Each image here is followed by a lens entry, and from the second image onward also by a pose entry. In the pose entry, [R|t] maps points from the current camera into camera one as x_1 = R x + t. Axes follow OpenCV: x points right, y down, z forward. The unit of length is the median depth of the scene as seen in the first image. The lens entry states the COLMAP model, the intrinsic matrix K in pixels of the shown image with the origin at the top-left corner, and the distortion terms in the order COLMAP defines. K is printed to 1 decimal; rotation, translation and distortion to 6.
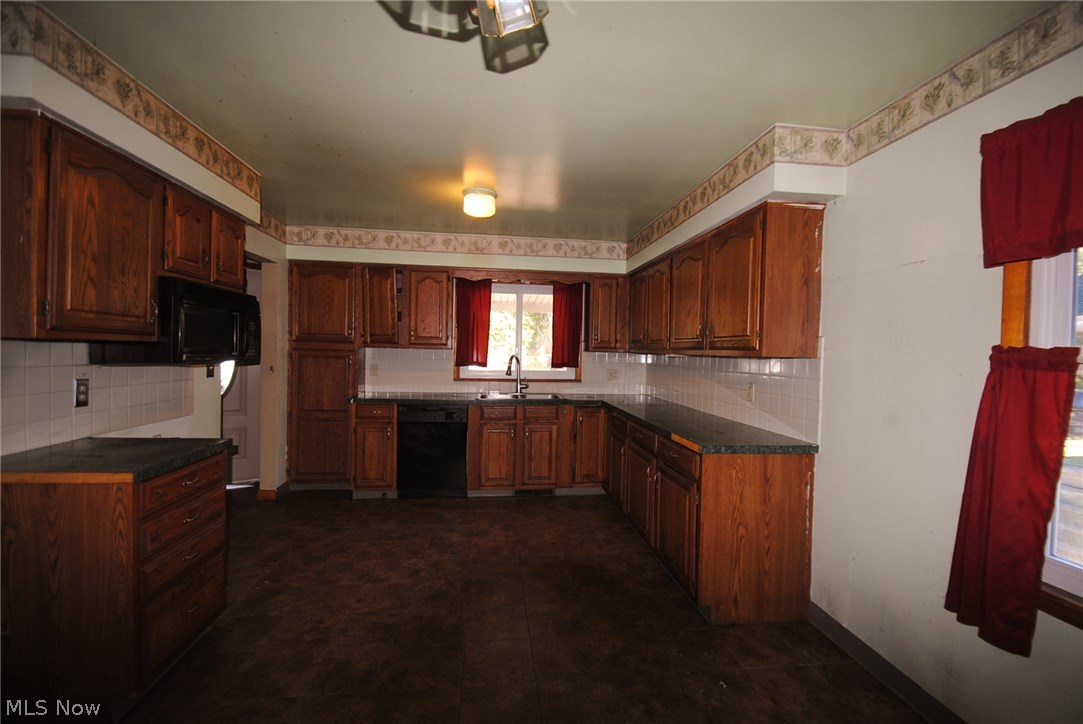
lens RADIAL K [[476.8, 0, 547.8], [0, 476.8, 359.6], [0, 0, 1]] dist [0.014252, -0.016646]
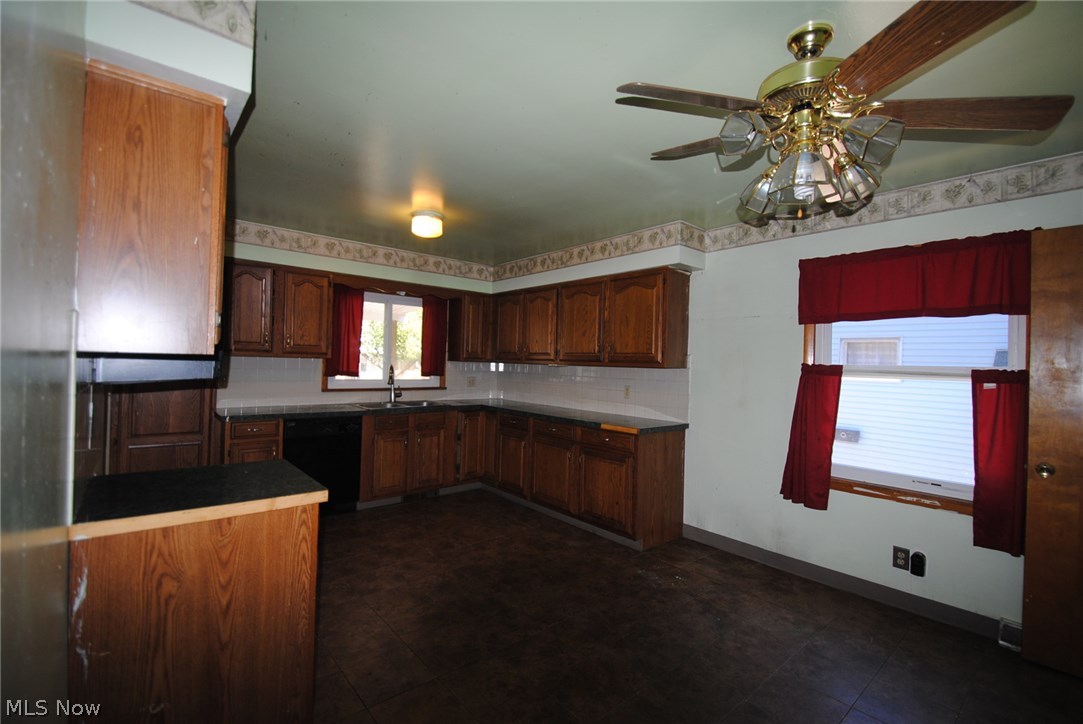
lens RADIAL K [[476.8, 0, 547.8], [0, 476.8, 359.6], [0, 0, 1]] dist [0.014252, -0.016646]
pose [[0.830019, 0.004955, 0.557714, -0.414518], [0.001505, 0.999937, -0.011122, -0.009325], [-0.557734, 0.010071, 0.829959, -0.032890]]
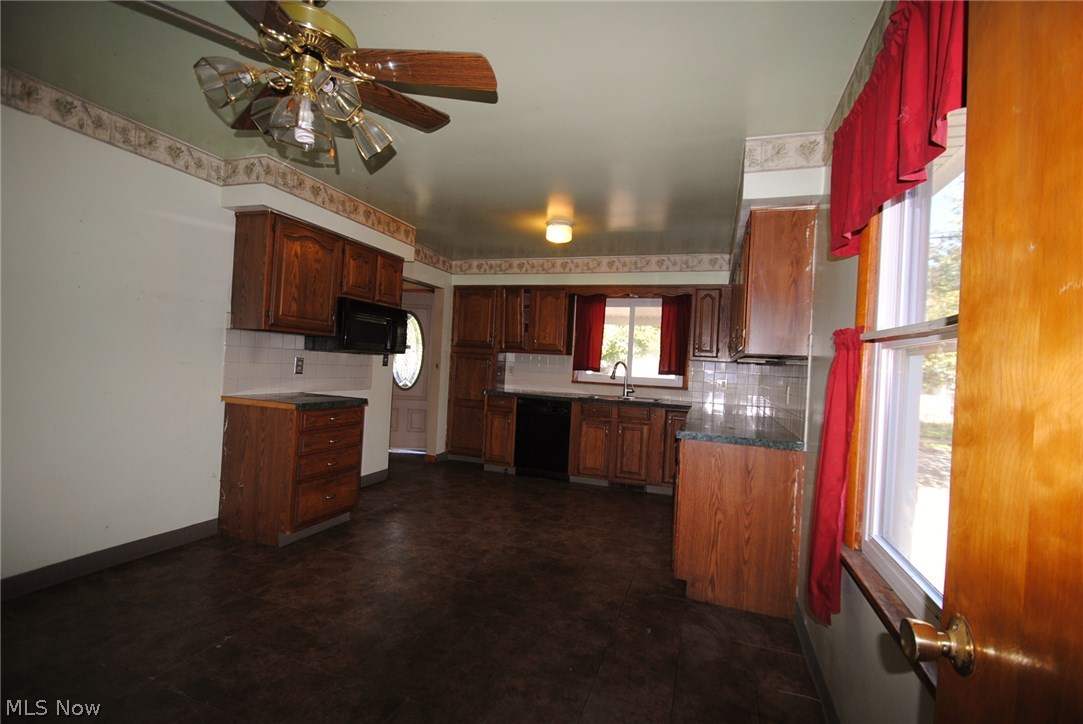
lens RADIAL K [[476.8, 0, 547.8], [0, 476.8, 359.6], [0, 0, 1]] dist [0.014252, -0.016646]
pose [[0.898005, 0.022093, -0.439430, 0.305082], [-0.041932, 0.998490, -0.035492, 0.037253], [0.437982, 0.050298, 0.897575, -0.082699]]
